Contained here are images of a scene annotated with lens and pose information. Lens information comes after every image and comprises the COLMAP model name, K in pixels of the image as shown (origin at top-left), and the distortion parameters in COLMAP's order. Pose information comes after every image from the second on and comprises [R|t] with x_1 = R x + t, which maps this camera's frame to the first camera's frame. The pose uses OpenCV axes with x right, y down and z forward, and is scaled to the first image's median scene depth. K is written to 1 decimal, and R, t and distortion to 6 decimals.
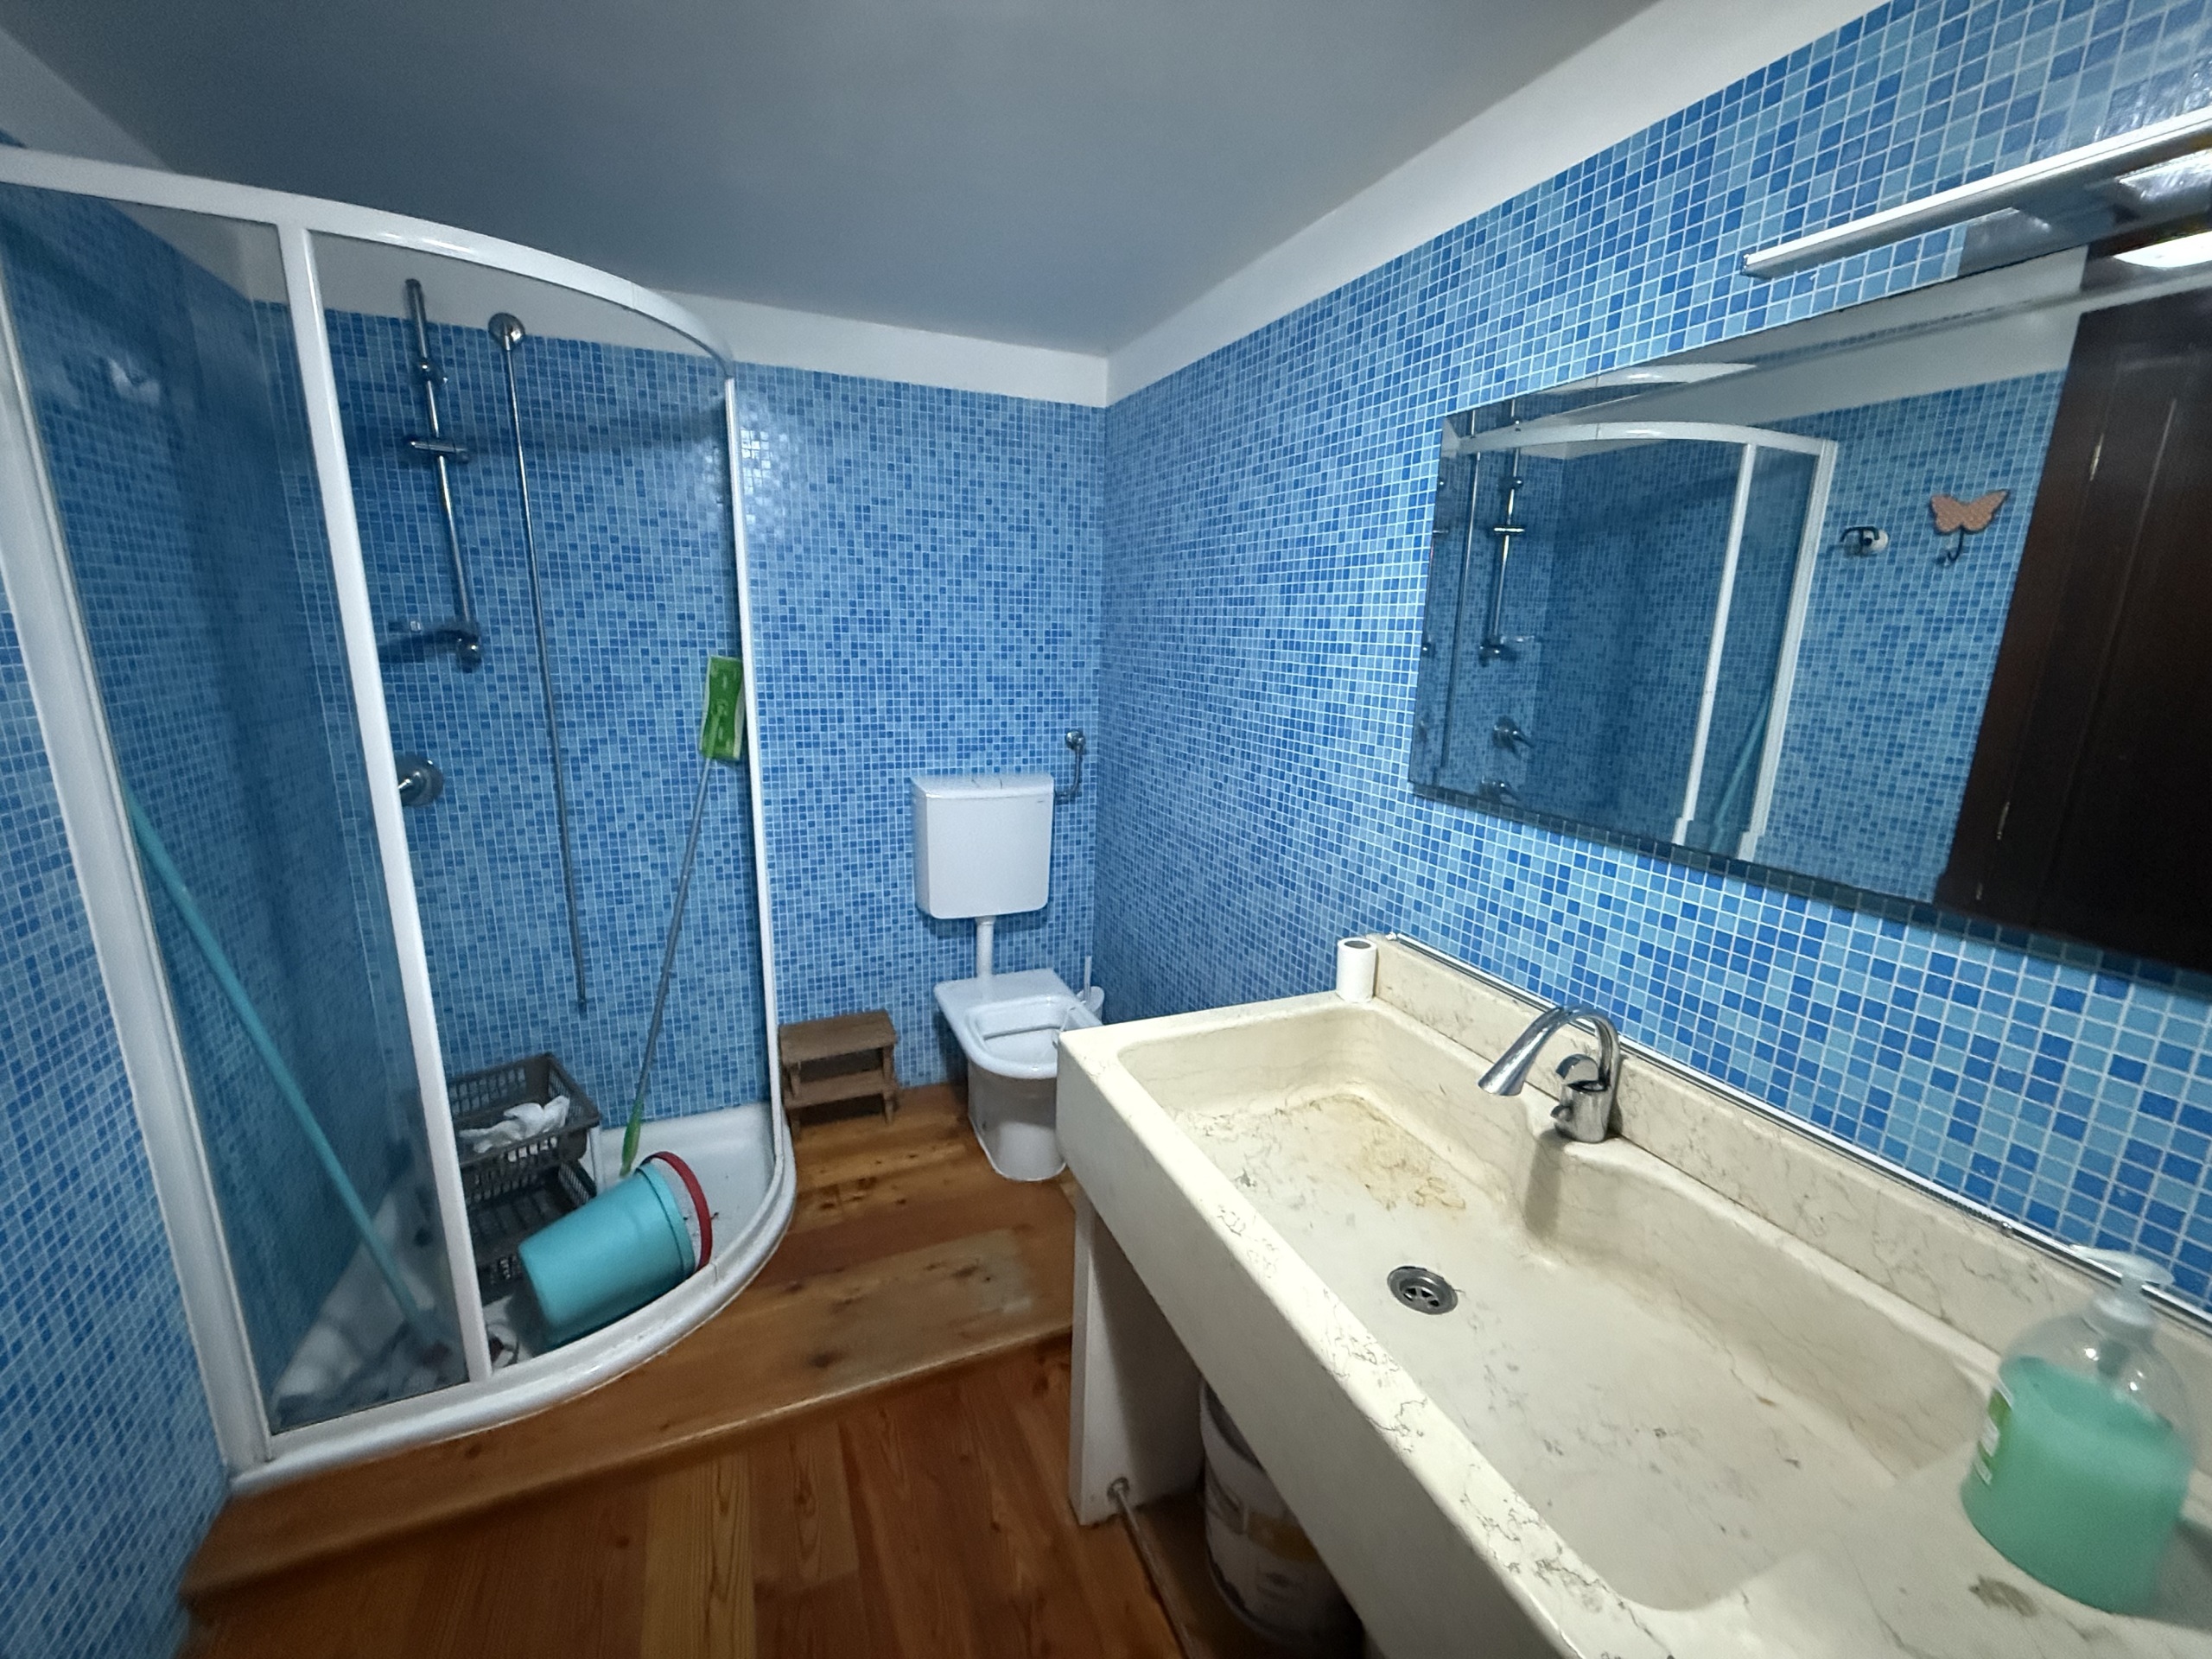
lens RADIAL K [[875.1, 0, 1106.0], [0, 875.1, 829.5], [0, 0, 1]] dist [-0.000678, 0.000197]
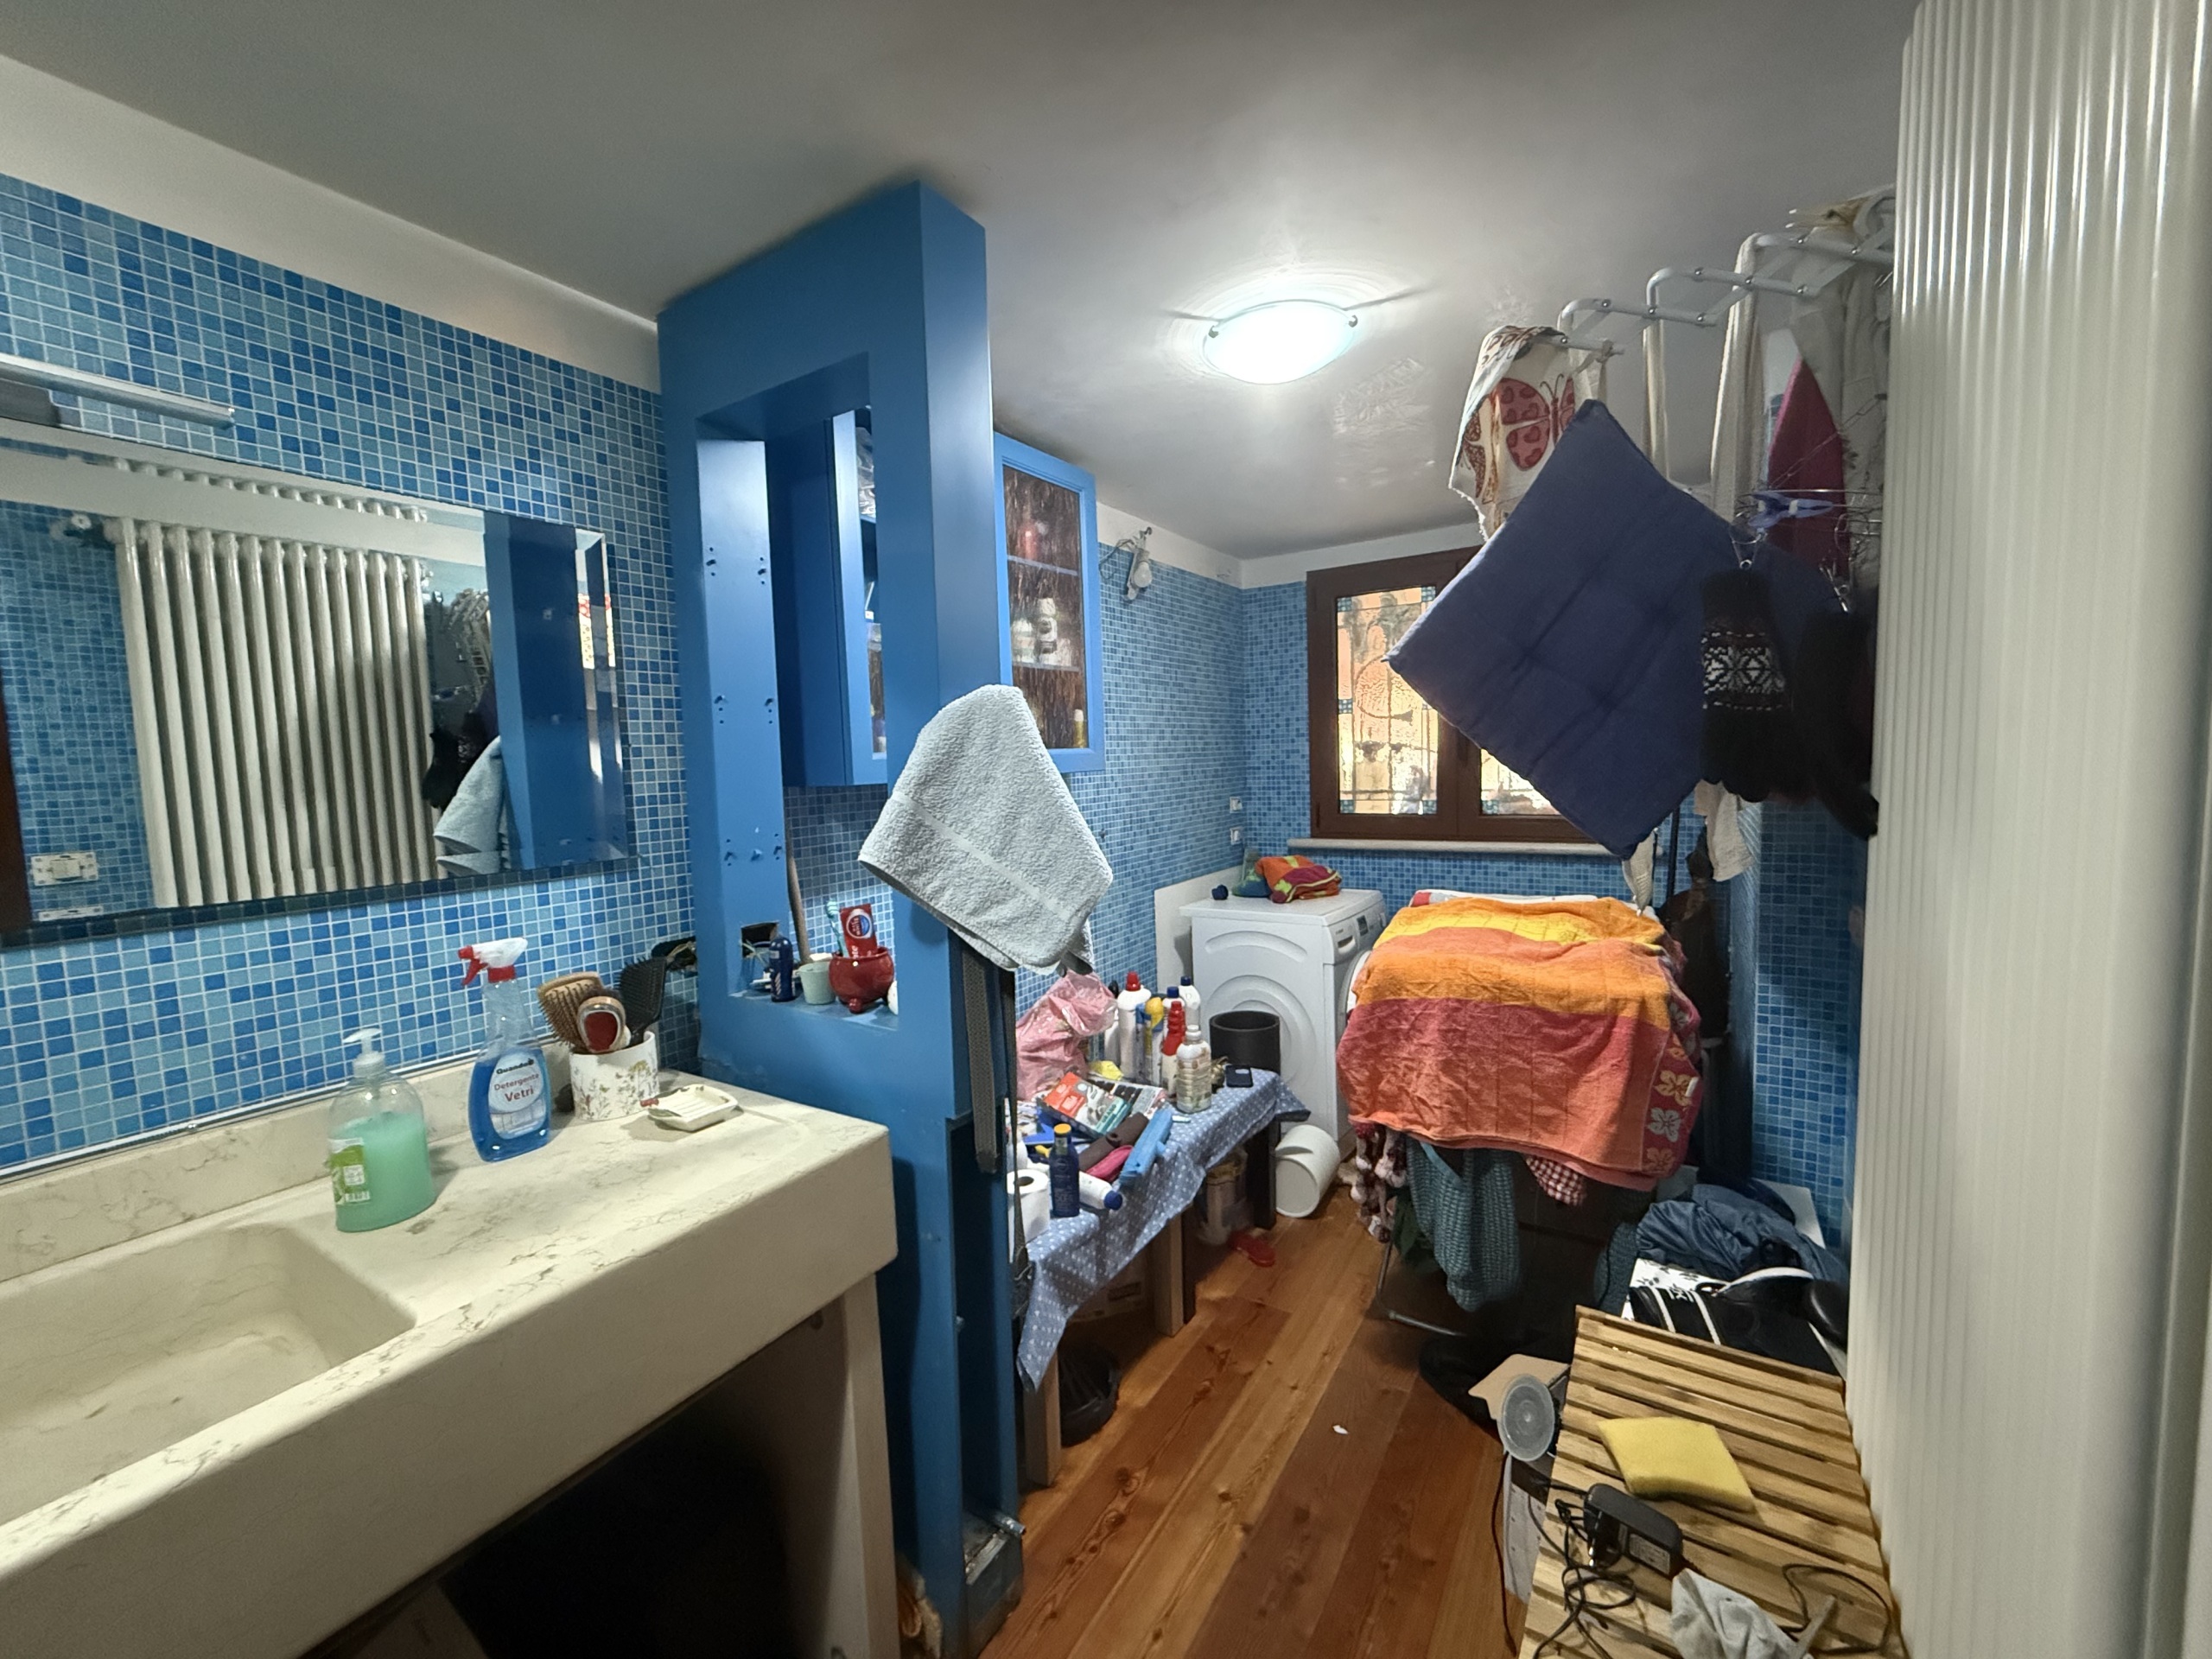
lens RADIAL K [[875.1, 0, 1106.0], [0, 875.1, 829.5], [0, 0, 1]] dist [-0.000678, 0.000197]
pose [[-0.558835, -0.077532, 0.825646, -0.876725], [0.202271, 0.952806, 0.226379, -0.010765], [-0.804232, 0.293513, -0.516779, 0.423485]]
